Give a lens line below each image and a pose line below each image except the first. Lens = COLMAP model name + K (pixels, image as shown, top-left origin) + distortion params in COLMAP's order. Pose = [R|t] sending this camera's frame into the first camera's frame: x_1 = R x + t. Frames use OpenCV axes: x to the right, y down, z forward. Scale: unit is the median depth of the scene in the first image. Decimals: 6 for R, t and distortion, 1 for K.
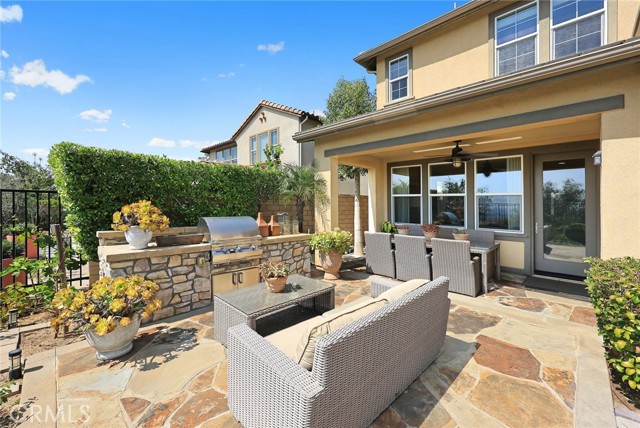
lens RADIAL K [[263.9, 0, 330.6], [0, 263.9, 208.1], [0, 0, 1]] dist [0.000716, -0.000056]
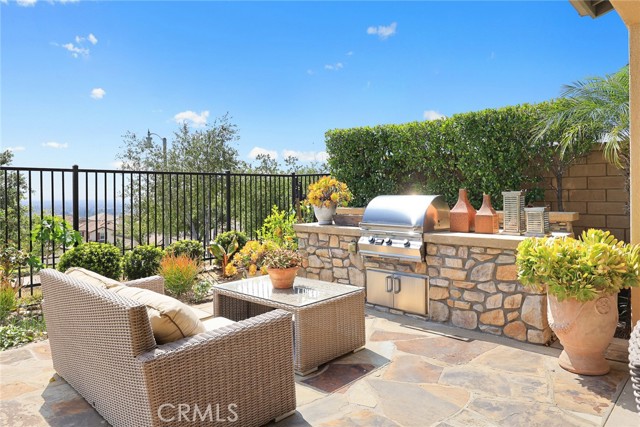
lens RADIAL K [[433.3, 0, 339.1], [0, 433.3, 194.0], [0, 0, 1]] dist [-0.008291, 0.002477]
pose [[0.016669, -0.005377, -0.999847, 0.836012], [-0.001581, 0.999984, -0.005404, 0.041433], [0.999860, 0.001671, 0.016660, 0.915007]]
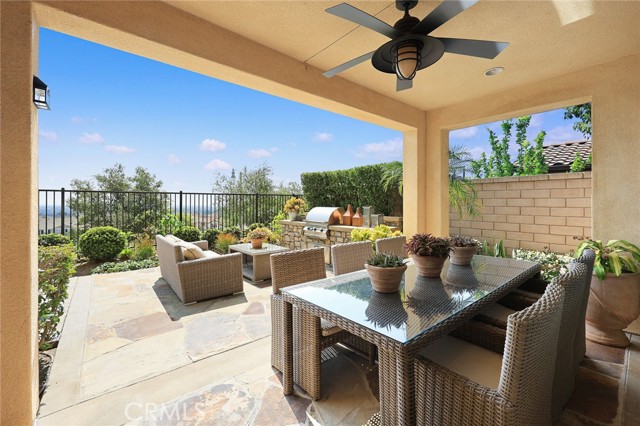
lens RADIAL K [[263.9, 0, 313.4], [0, 263.9, 204.2], [0, 0, 1]] dist [0.000716, -0.000056]
pose [[-0.129807, -0.003811, -0.991532, 1.156403], [-0.015246, 0.999882, -0.001847, 0.025388], [0.991422, 0.014878, -0.129850, 1.262750]]
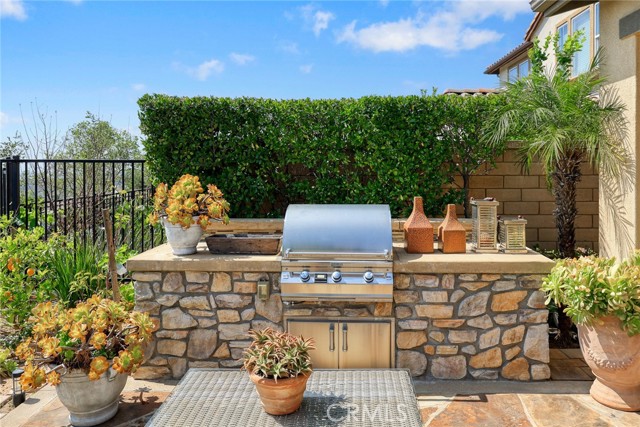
lens RADIAL K [[474.6, 0, 333.3], [0, 474.6, 174.1], [0, 0, 1]] dist [-0.001752, -0.001819]
pose [[0.660093, 0.001492, -0.751182, 0.300378], [0.002713, 0.999987, 0.004371, -0.031102], [0.751179, -0.004923, 0.660081, 0.474362]]
